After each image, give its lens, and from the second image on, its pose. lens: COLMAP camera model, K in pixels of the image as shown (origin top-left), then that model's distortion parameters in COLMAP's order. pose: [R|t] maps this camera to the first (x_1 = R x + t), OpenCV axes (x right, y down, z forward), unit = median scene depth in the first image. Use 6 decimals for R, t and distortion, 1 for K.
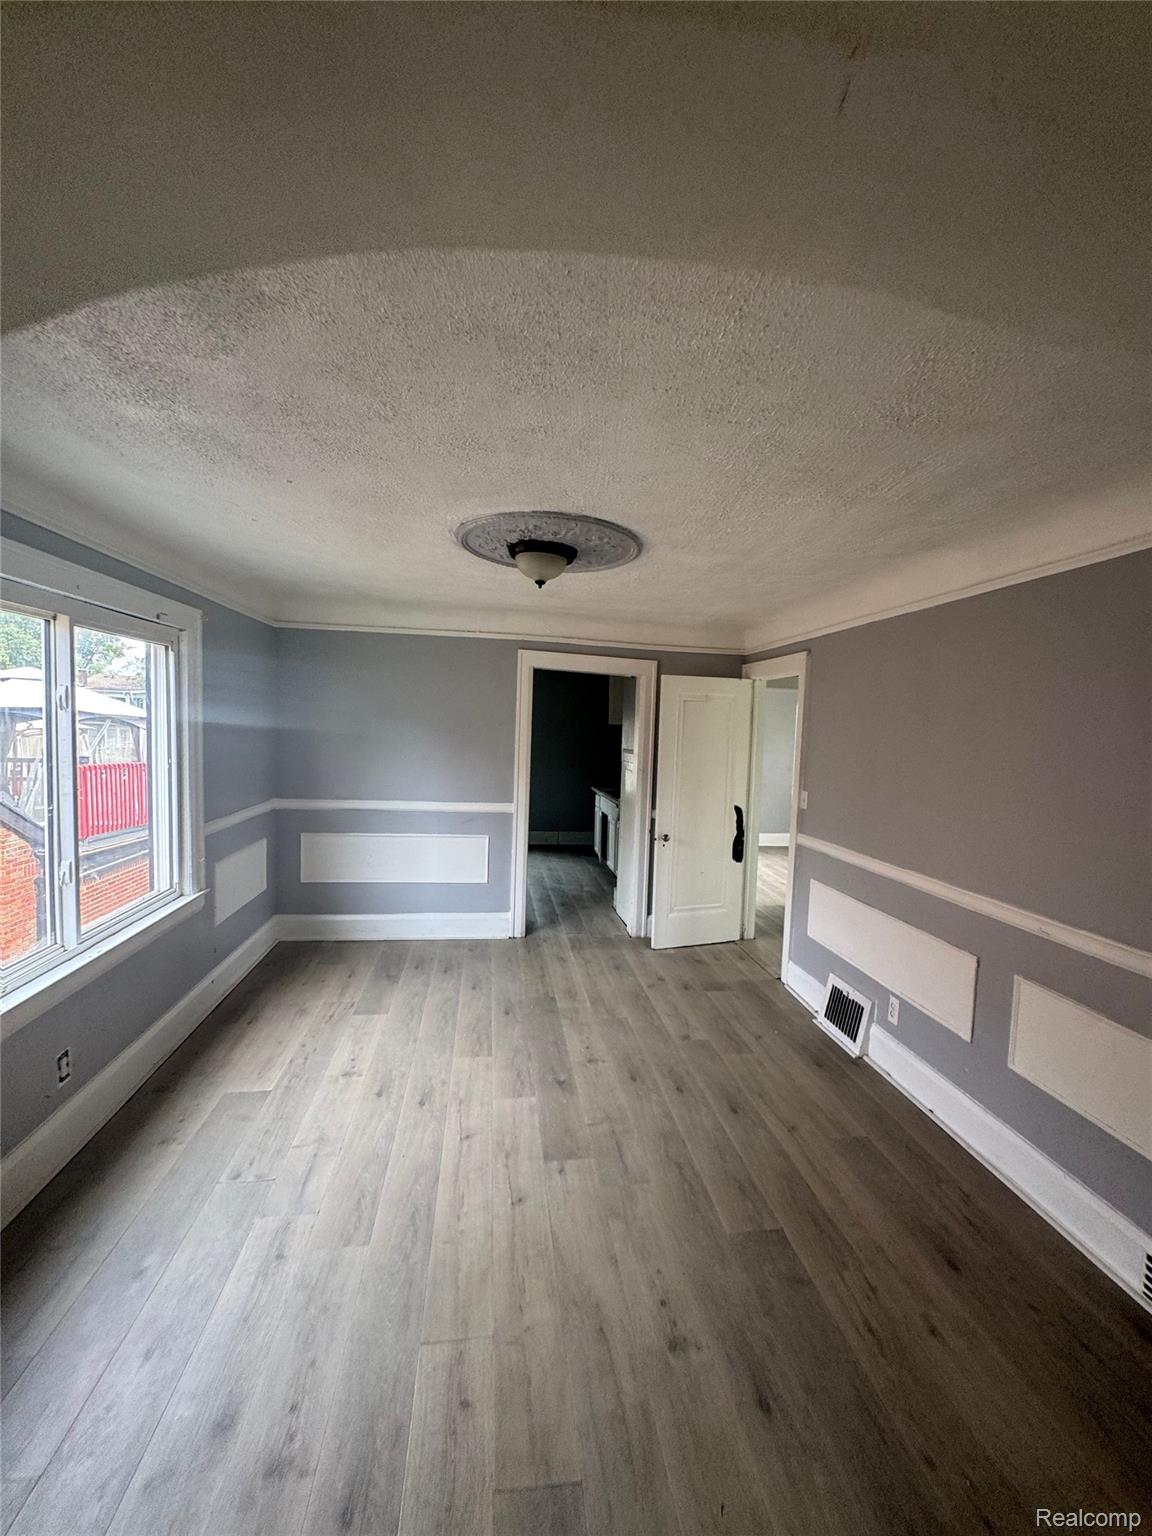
lens RADIAL K [[611.3, 0, 573.7], [0, 611.3, 773.9], [0, 0, 1]] dist [-0.003746, 0.000051]
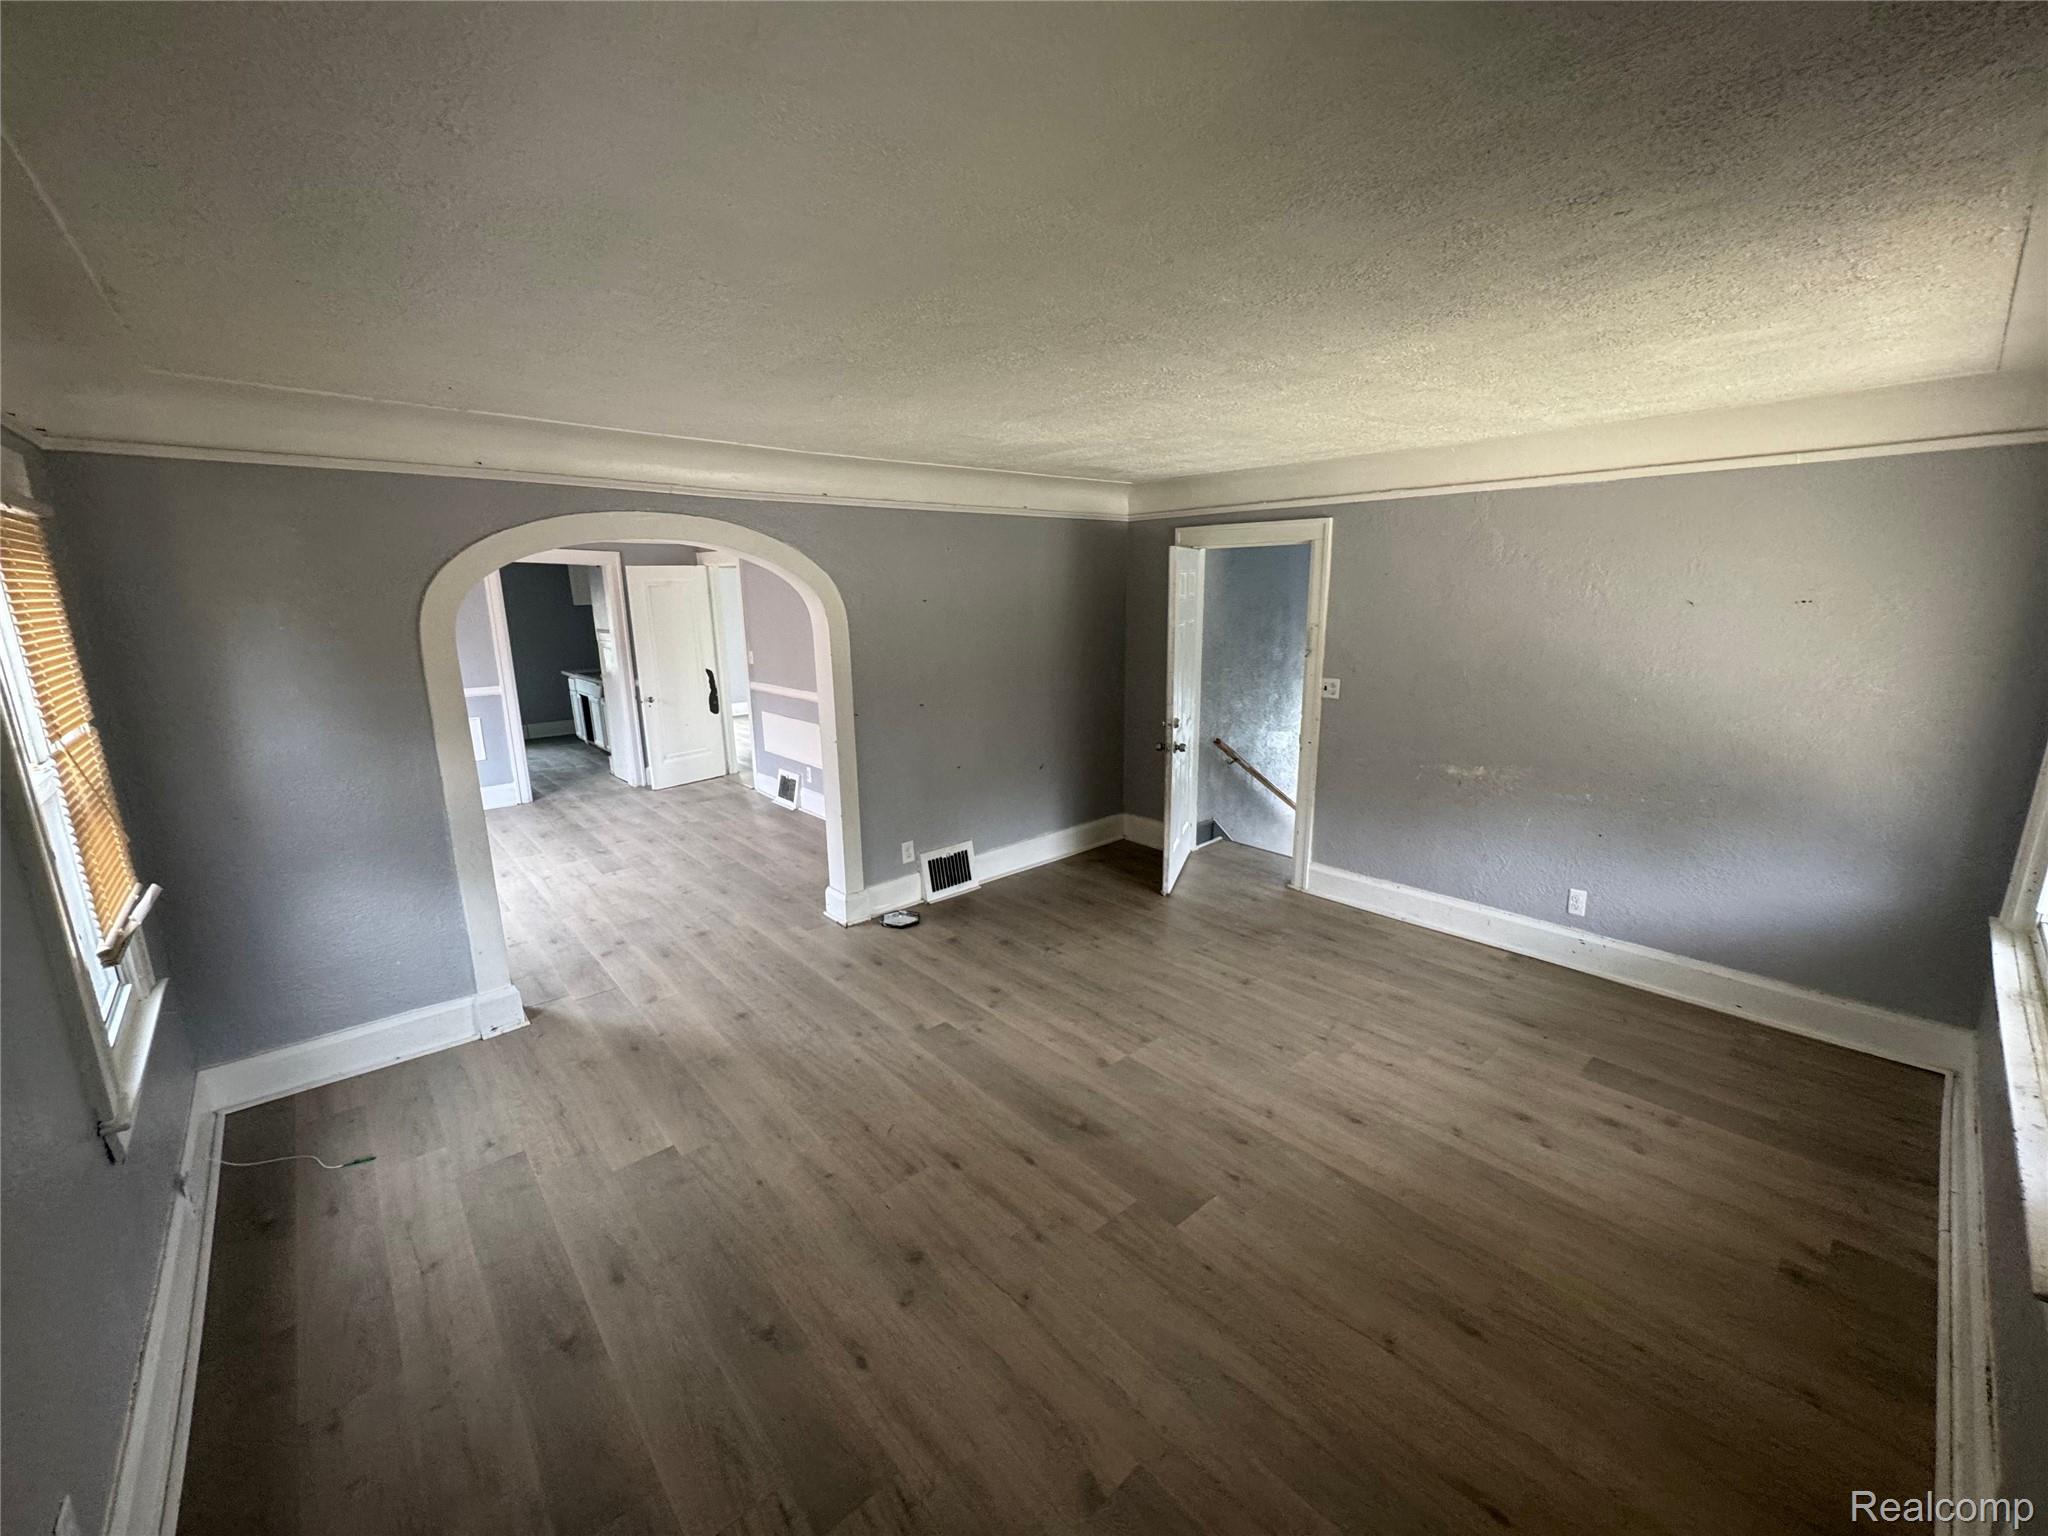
lens RADIAL K [[815.1, 0, 1016.7], [0, 815.1, 775.8], [0, 0, 1]] dist [-0.003746, 0.000051]
pose [[0.836788, -0.163613, 0.522510, -0.117732], [0.080350, 0.980672, 0.178397, 0.020771], [-0.541599, -0.107297, 0.833761, -0.802269]]
